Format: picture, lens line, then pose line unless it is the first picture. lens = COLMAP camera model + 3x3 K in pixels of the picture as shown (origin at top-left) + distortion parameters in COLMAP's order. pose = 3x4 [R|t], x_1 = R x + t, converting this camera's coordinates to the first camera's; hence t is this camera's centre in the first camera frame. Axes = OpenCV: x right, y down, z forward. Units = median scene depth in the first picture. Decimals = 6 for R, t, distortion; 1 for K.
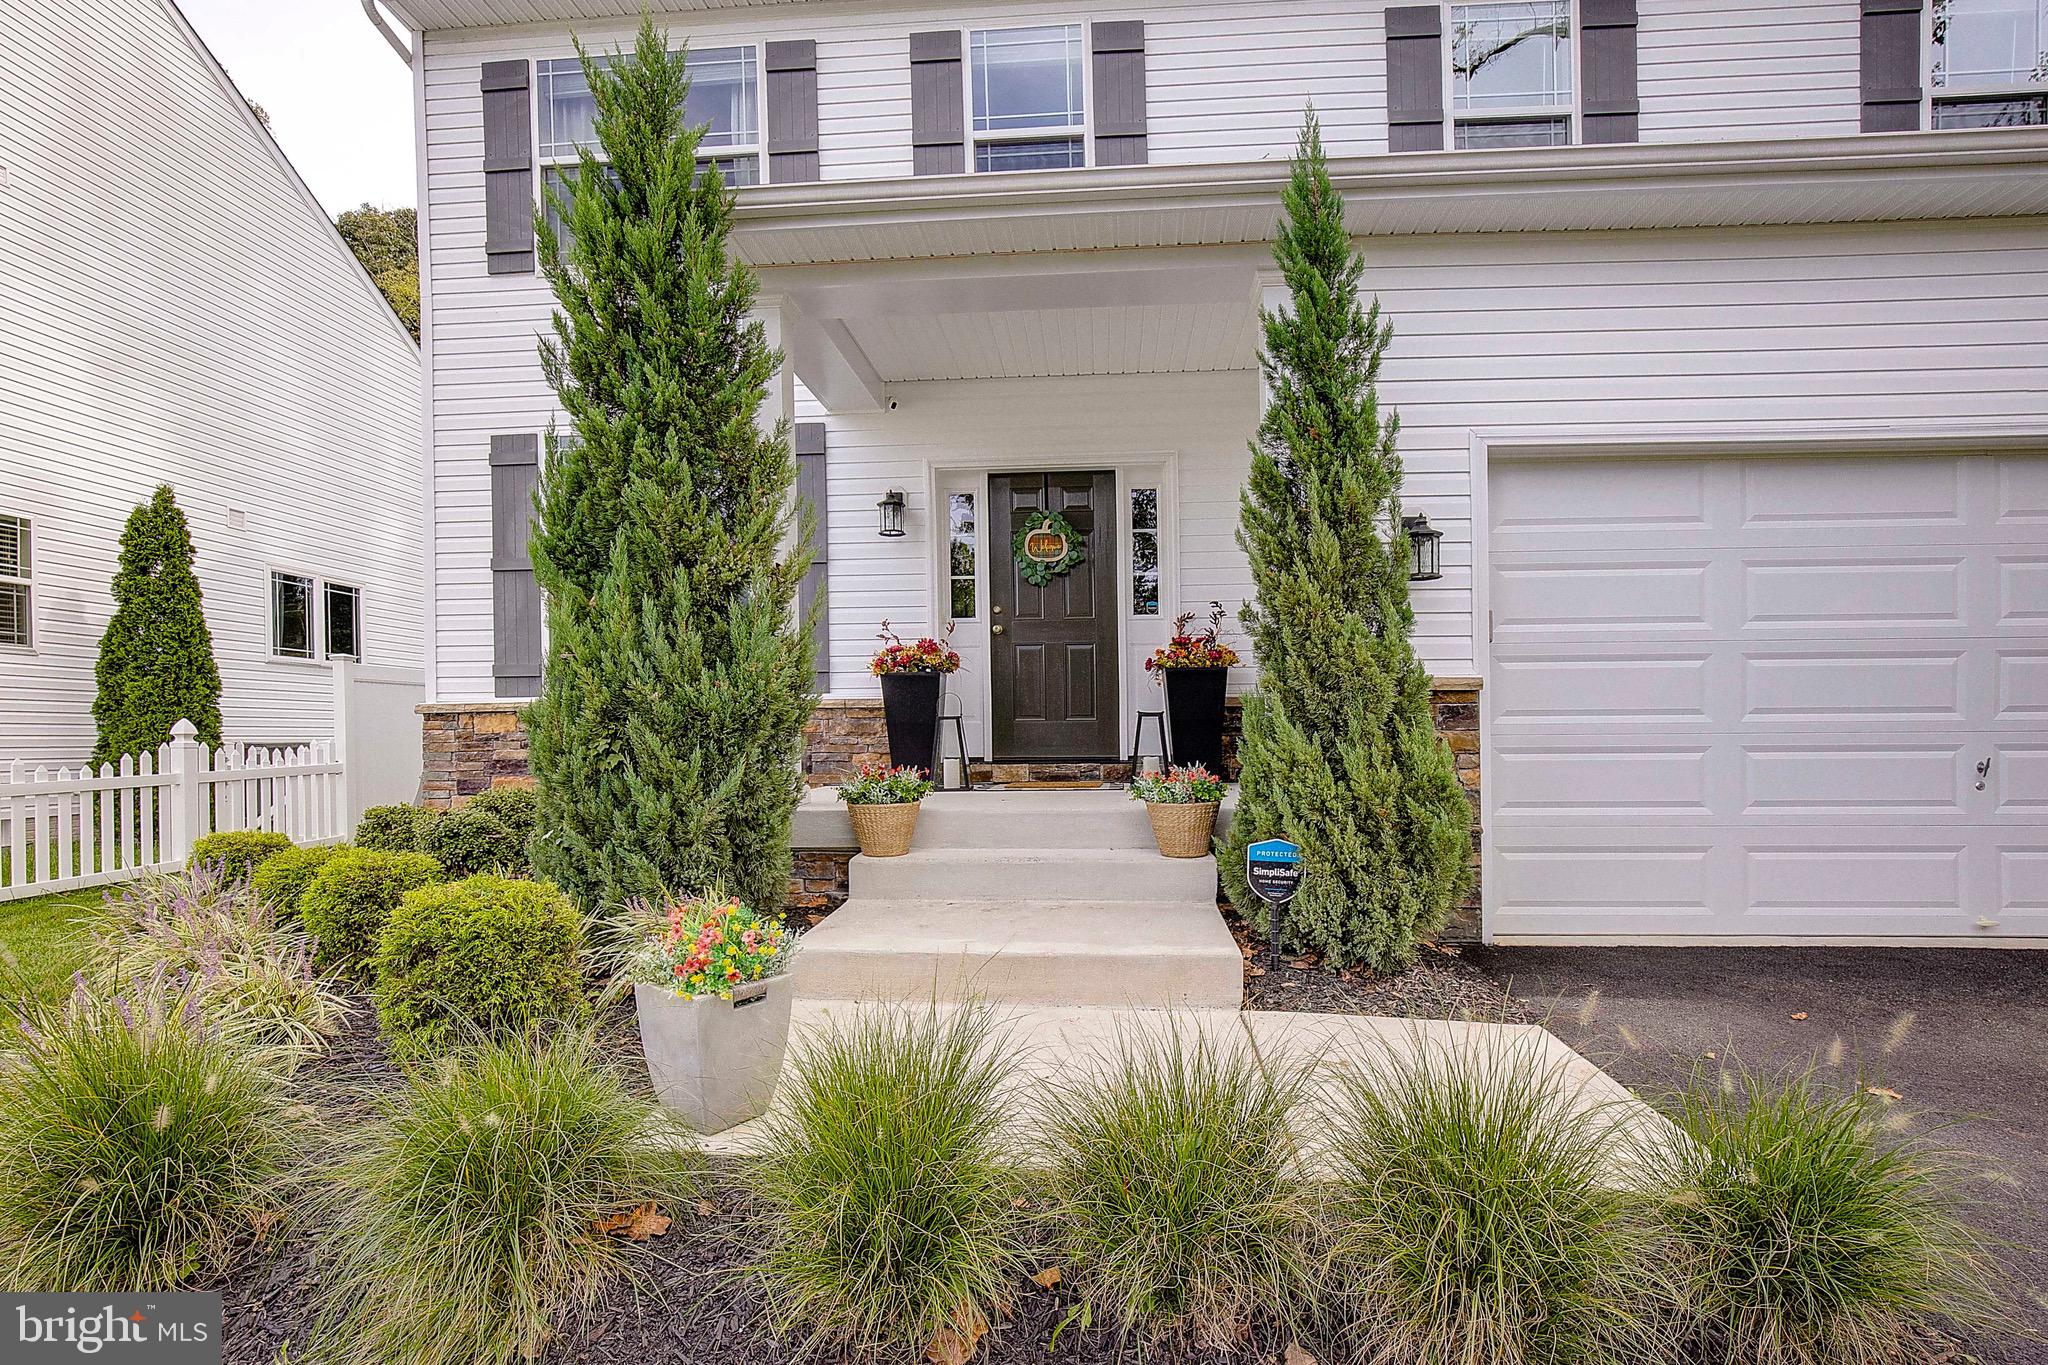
lens RADIAL K [[892.9, 0, 1047.7], [0, 892.9, 689.3], [0, 0, 1]] dist [-0.020645, -0.000078]
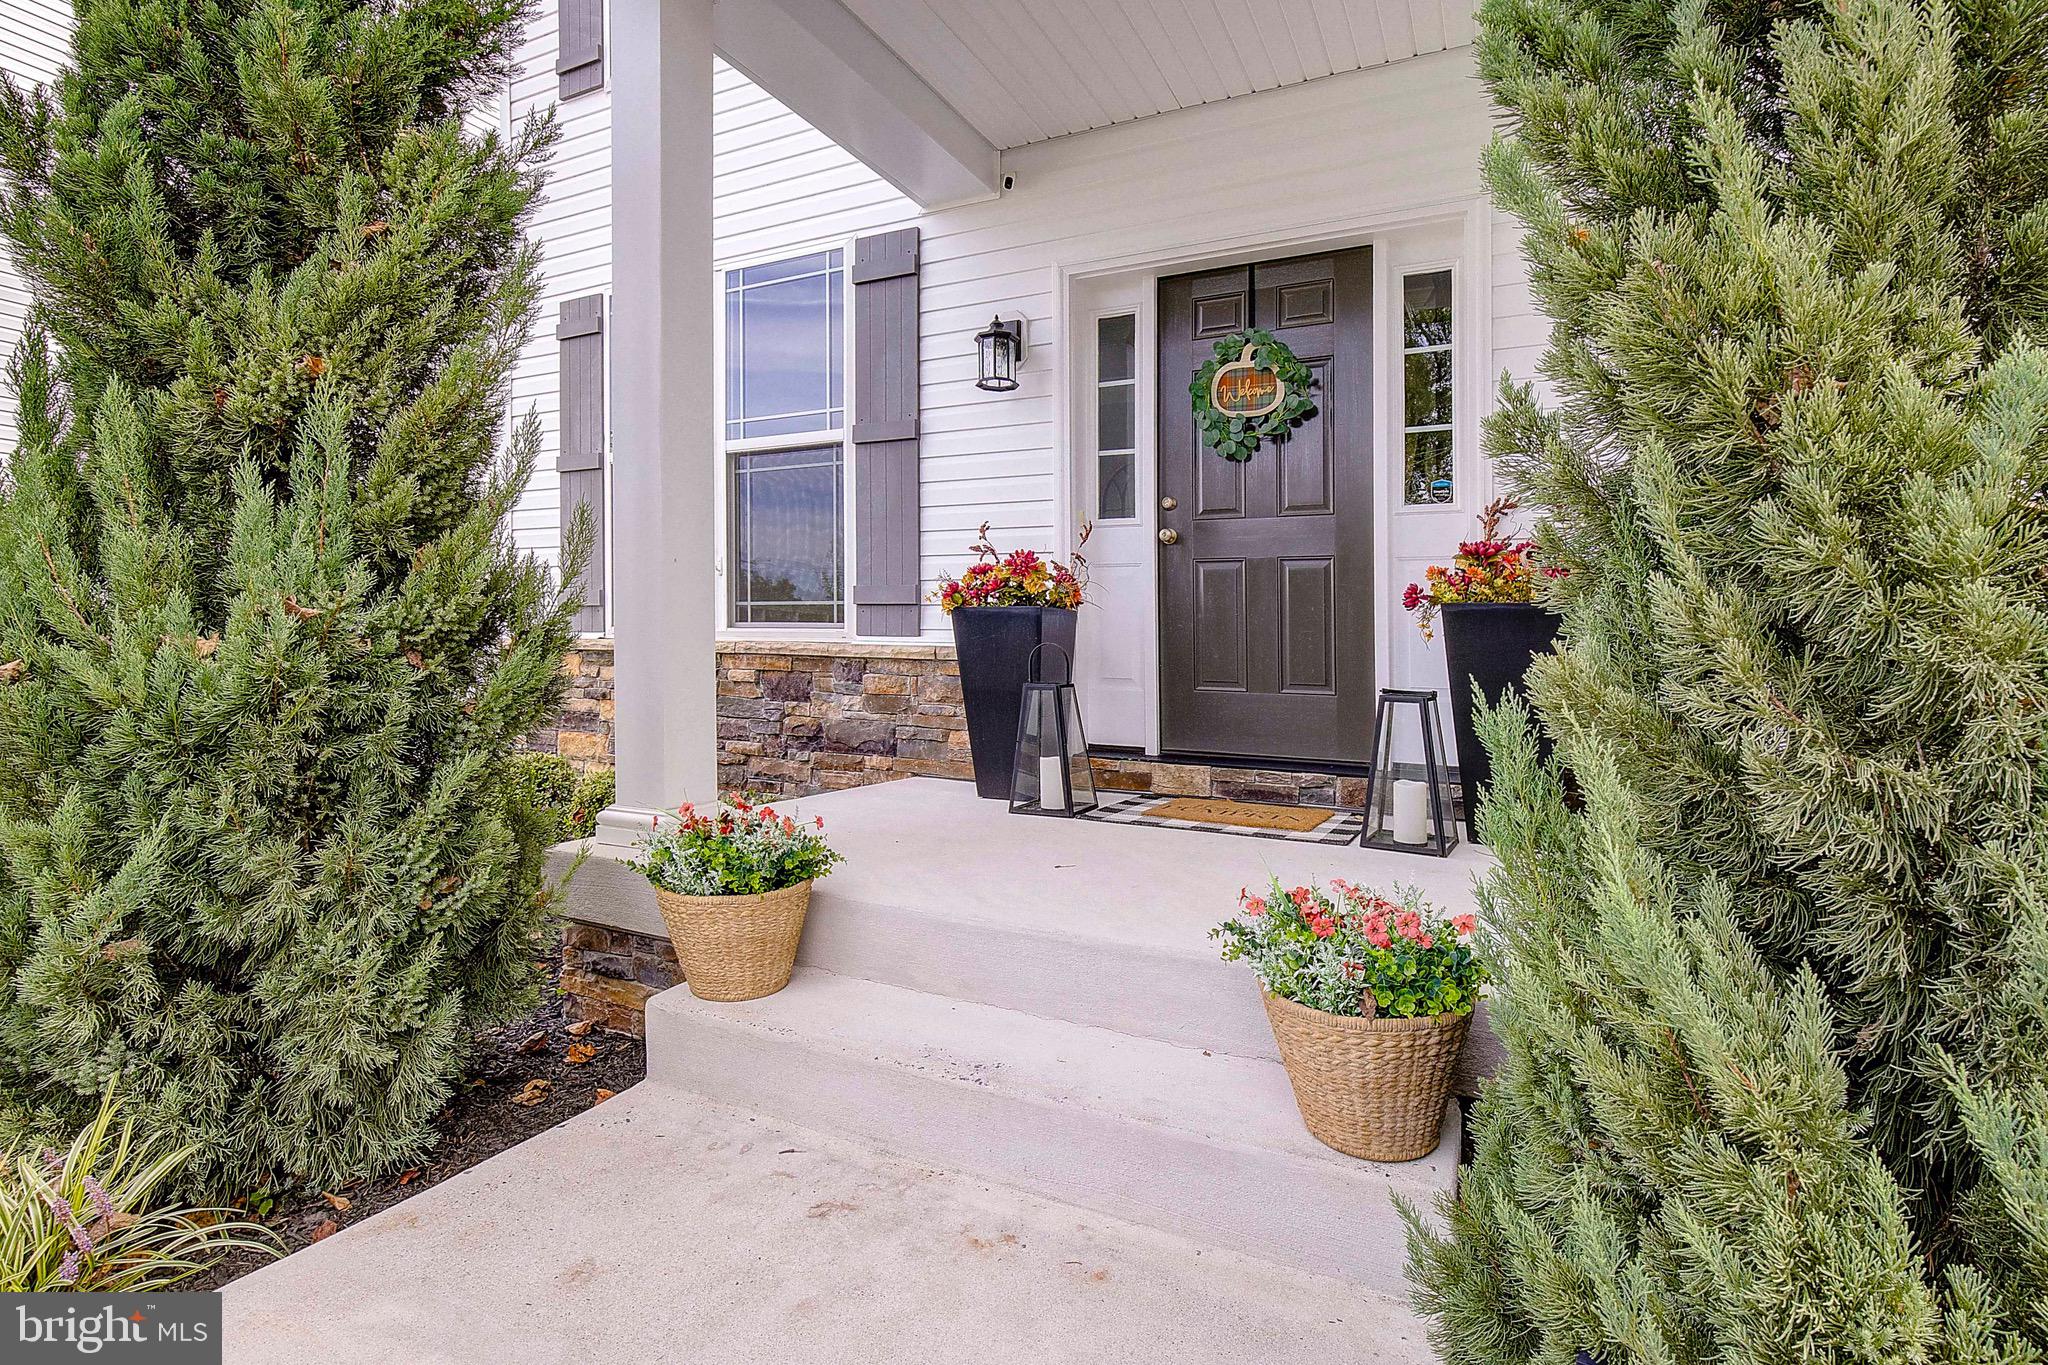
lens RADIAL K [[950.5, 0, 1097.3], [0, 950.5, 598.4], [0, 0, 1]] dist [0.003535, 0.000258]
pose [[0.940281, 0.008283, -0.340299, 0.118112], [-0.015391, 0.999716, -0.018192, -0.013121], [0.340052, 0.022343, 0.940141, 0.394317]]
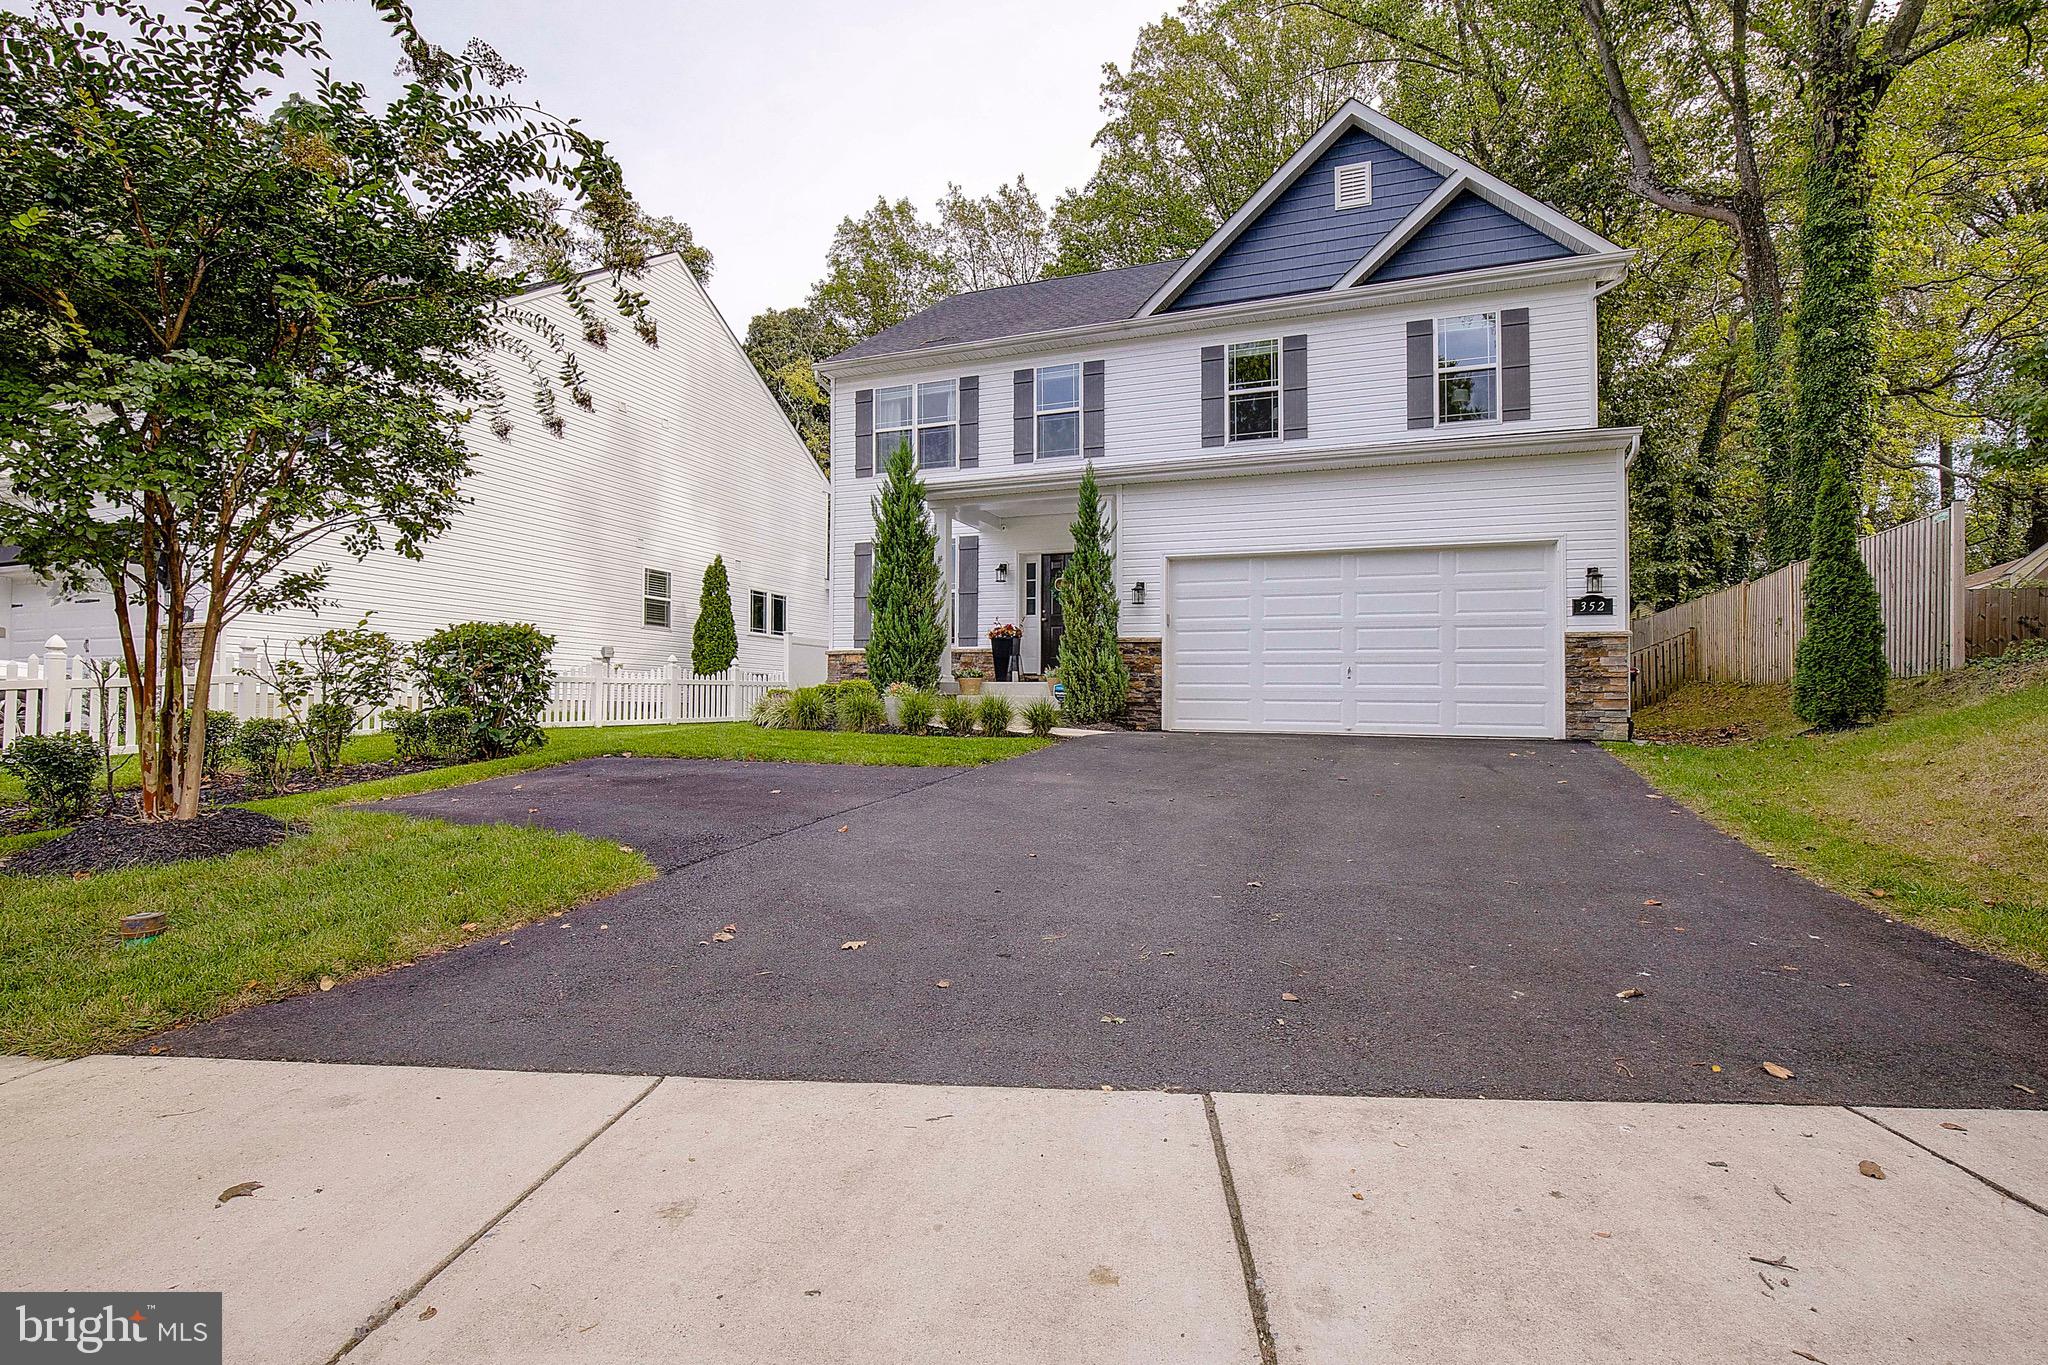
lens RADIAL K [[950.5, 0, 1097.3], [0, 950.5, 598.4], [0, 0, 1]] dist [0.003535, 0.000258]
pose [[0.956759, -0.014157, -0.290538, 0.829188], [-0.007778, 0.997213, -0.074205, 0.063992], [0.290779, 0.073256, 0.953982, -1.399467]]
